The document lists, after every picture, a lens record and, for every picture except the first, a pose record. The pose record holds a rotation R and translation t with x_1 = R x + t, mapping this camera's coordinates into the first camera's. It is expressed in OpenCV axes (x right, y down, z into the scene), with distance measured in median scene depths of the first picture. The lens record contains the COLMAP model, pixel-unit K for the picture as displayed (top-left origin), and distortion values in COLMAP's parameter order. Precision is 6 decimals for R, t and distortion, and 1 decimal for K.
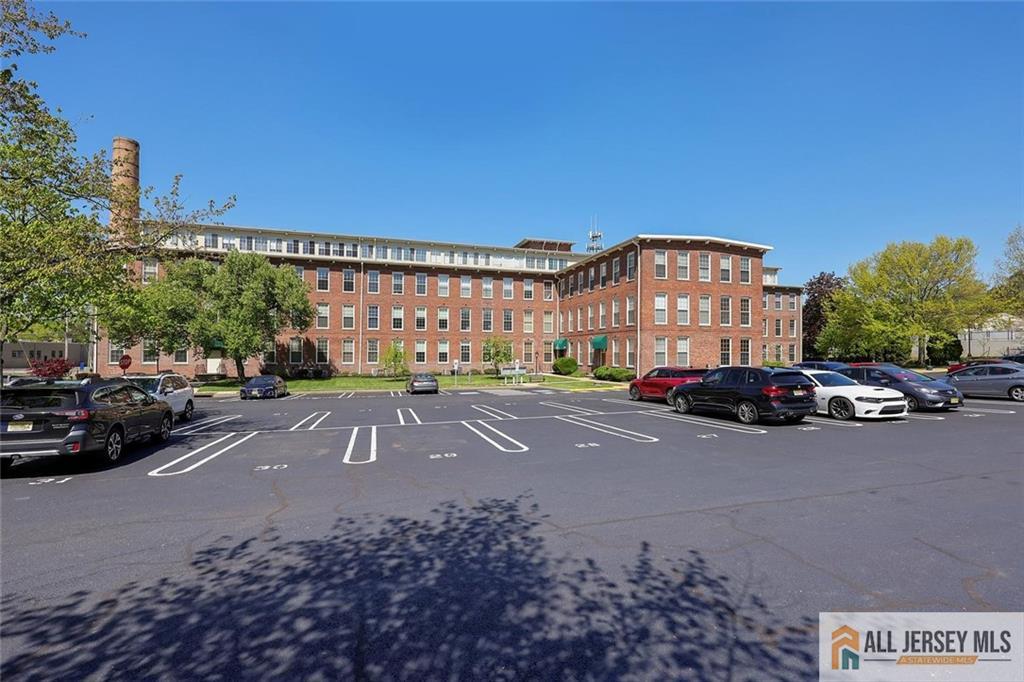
lens RADIAL K [[450.6, 0, 515.0], [0, 450.6, 348.5], [0, 0, 1]] dist [0.009070, -0.000239]
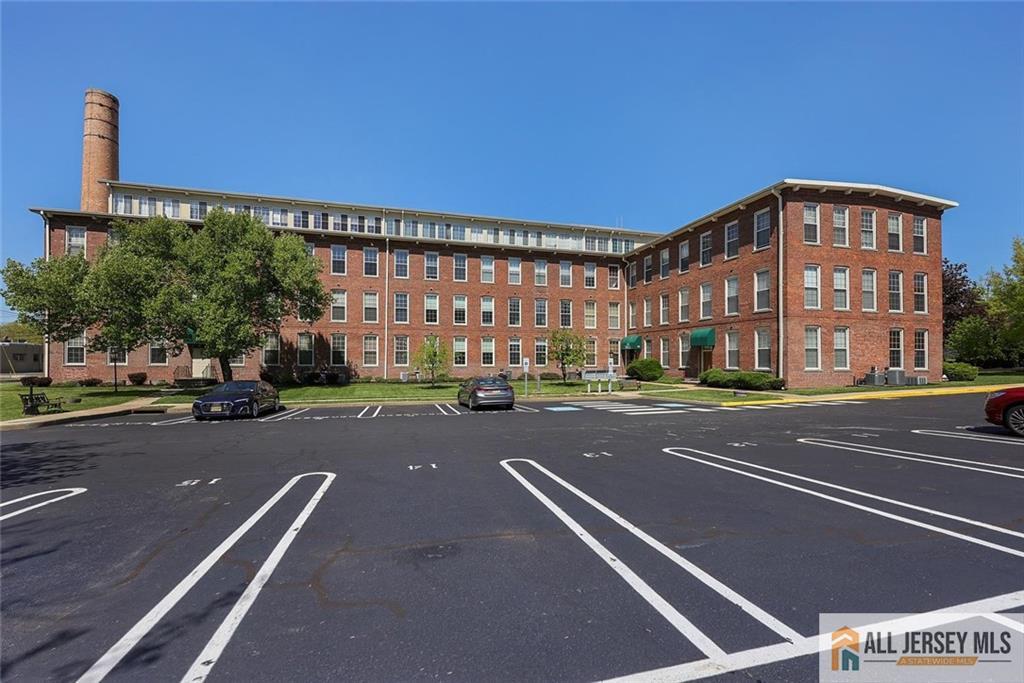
lens RADIAL K [[421.5, 0, 508.3], [0, 421.5, 364.3], [0, 0, 1]] dist [0.009173, 0.000693]
pose [[0.999586, 0.001229, -0.028757, -0.110218], [-0.000741, 0.999856, 0.016975, 0.018363], [0.028774, -0.016946, 0.999442, 0.274181]]
